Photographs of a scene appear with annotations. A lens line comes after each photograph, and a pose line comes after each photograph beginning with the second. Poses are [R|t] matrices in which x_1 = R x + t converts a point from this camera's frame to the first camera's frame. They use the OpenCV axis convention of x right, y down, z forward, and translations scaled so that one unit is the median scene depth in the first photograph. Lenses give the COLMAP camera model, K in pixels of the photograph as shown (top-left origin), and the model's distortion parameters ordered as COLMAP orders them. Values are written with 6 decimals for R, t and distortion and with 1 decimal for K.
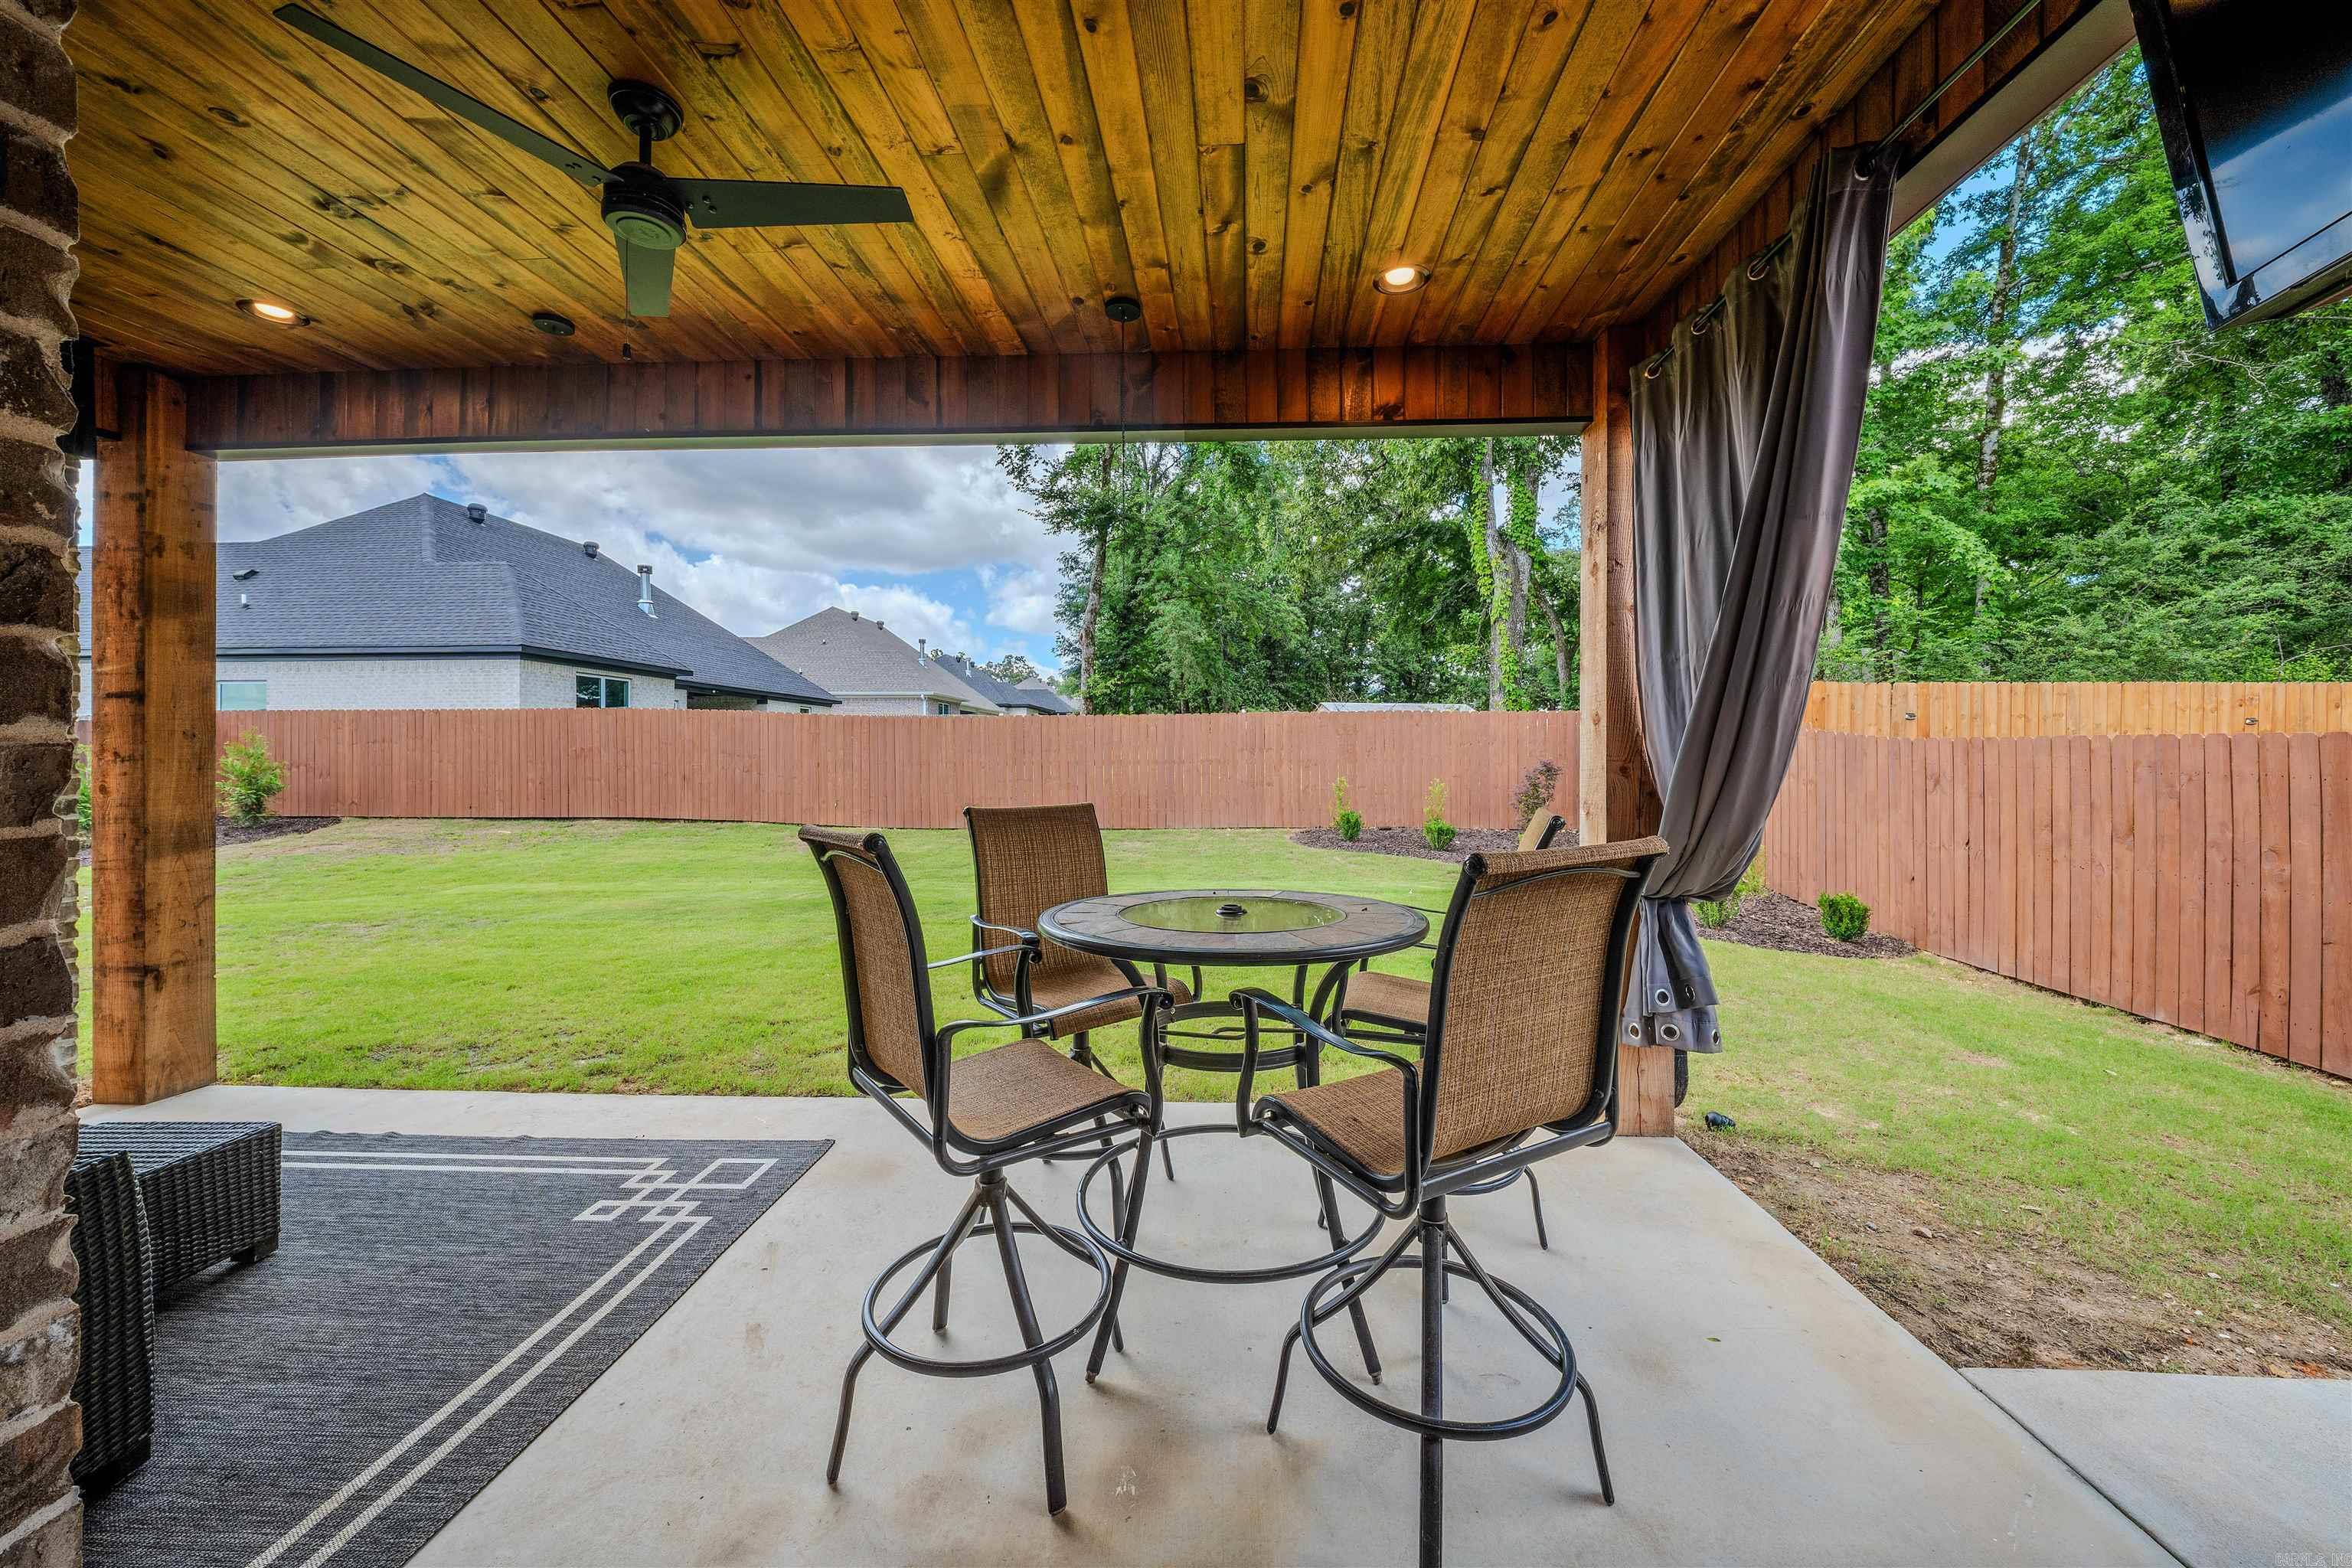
lens RADIAL K [[860.2, 0, 1190.6], [0, 860.2, 762.0], [0, 0, 1]] dist [0.004428, -0.002120]
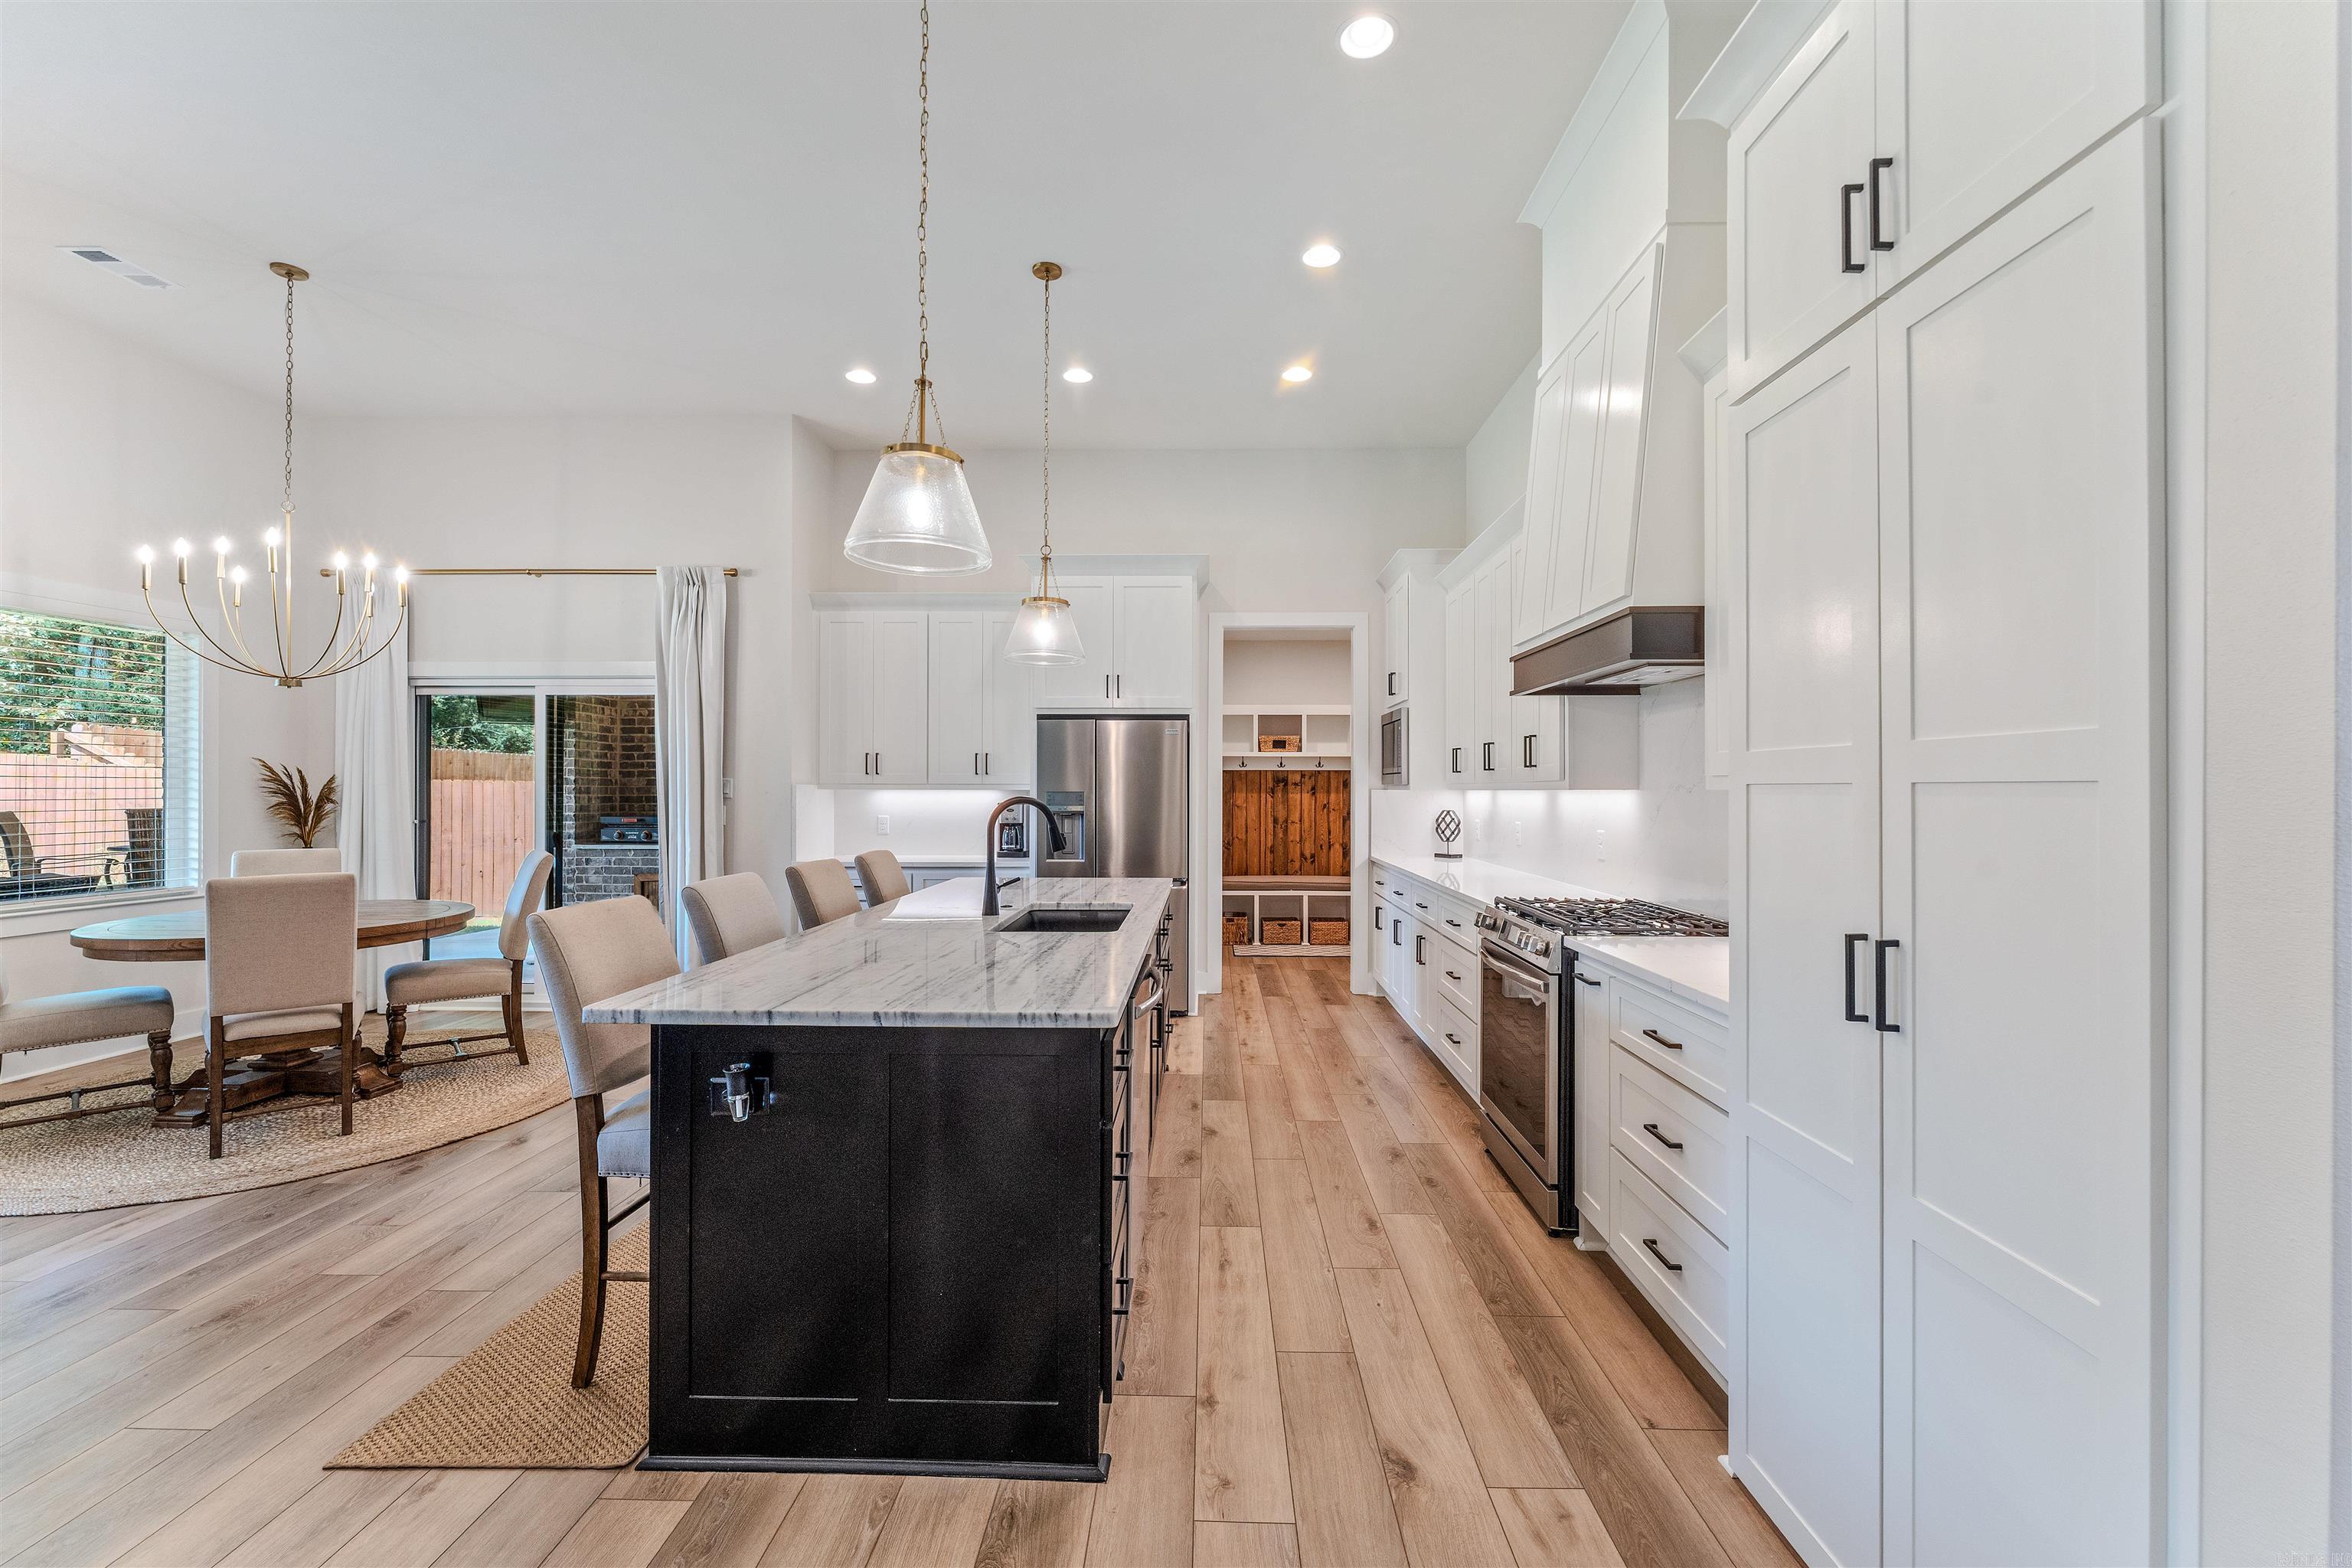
lens RADIAL K [[986.7, 0, 1201.0], [0, 986.7, 782.5], [0, 0, 1]] dist [-0.000288, -0.000809]
pose [[-0.029623, 0.010586, 0.999505, -1.498839], [0.001024, 0.999944, -0.010560, 0.008060], [-0.999561, 0.000711, -0.029633, -0.979624]]
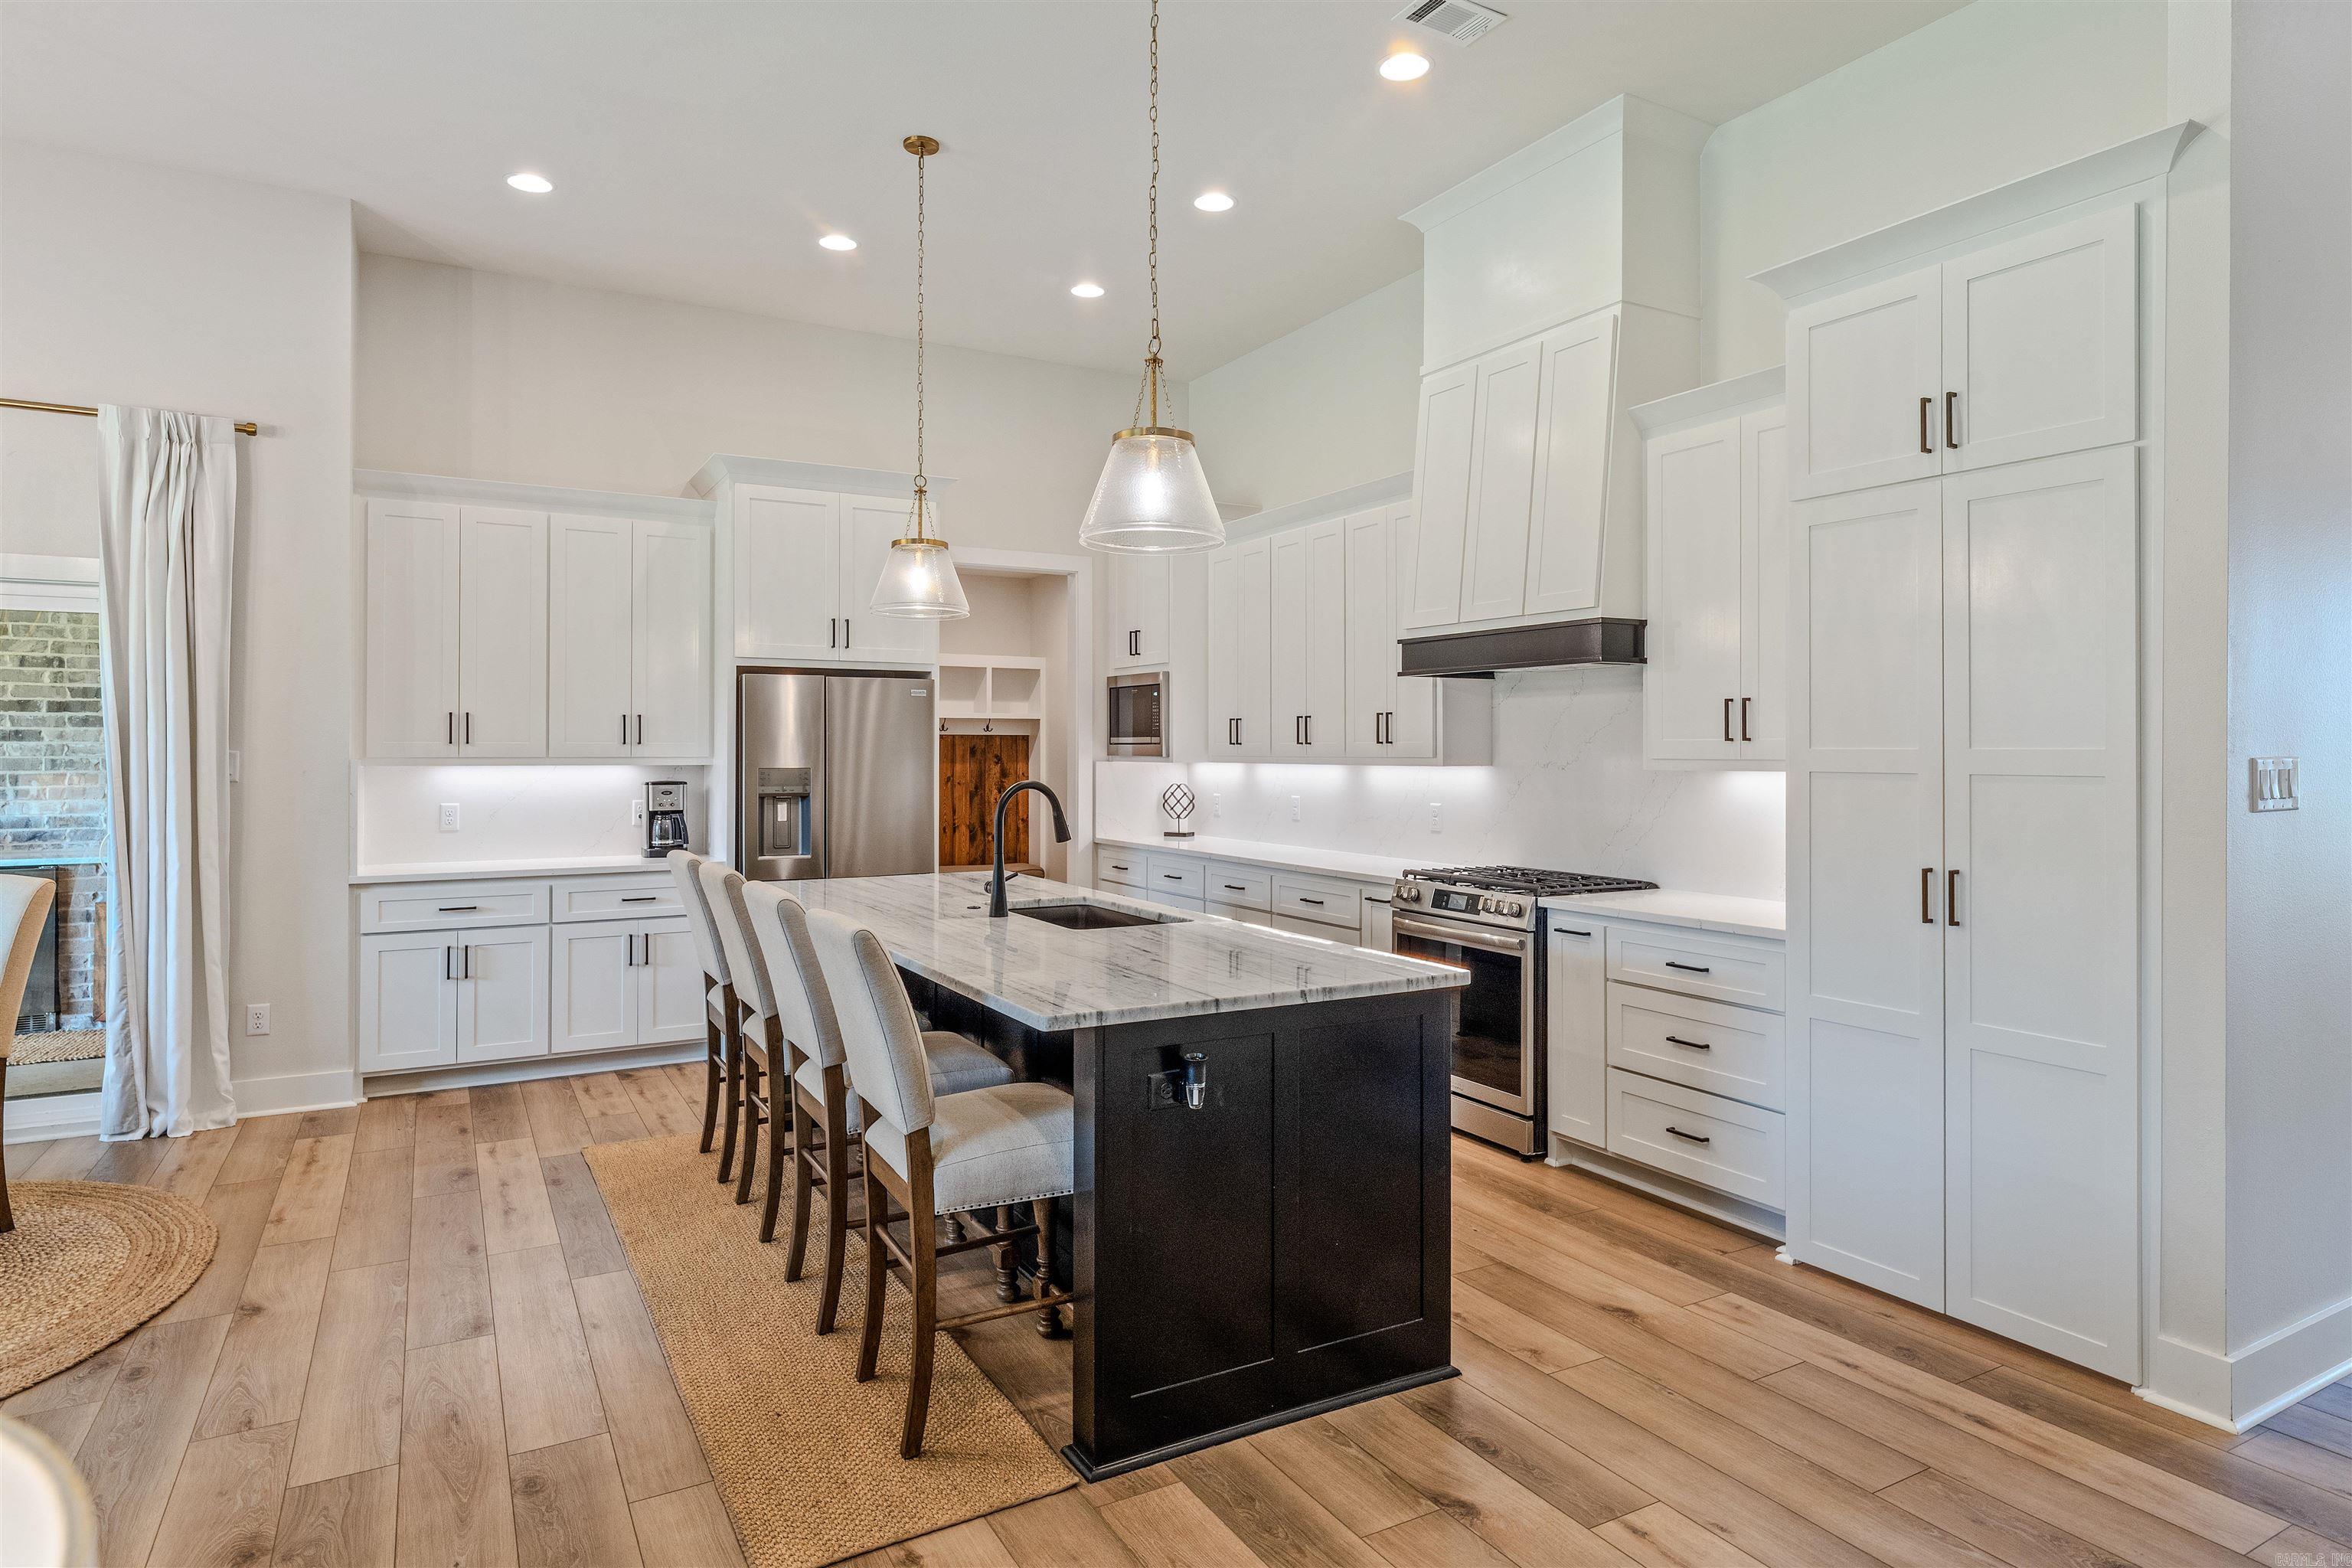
lens RADIAL K [[1343.4, 0, 1196.0], [0, 1343.4, 740.7], [0, 0, 1]] dist [-0.003196, 0.002852]
pose [[-0.545932, 0.007808, 0.837793, -1.561642], [0.002922, 0.999968, -0.007416, -0.008286], [-0.837825, -0.001600, -0.545937, -0.495933]]
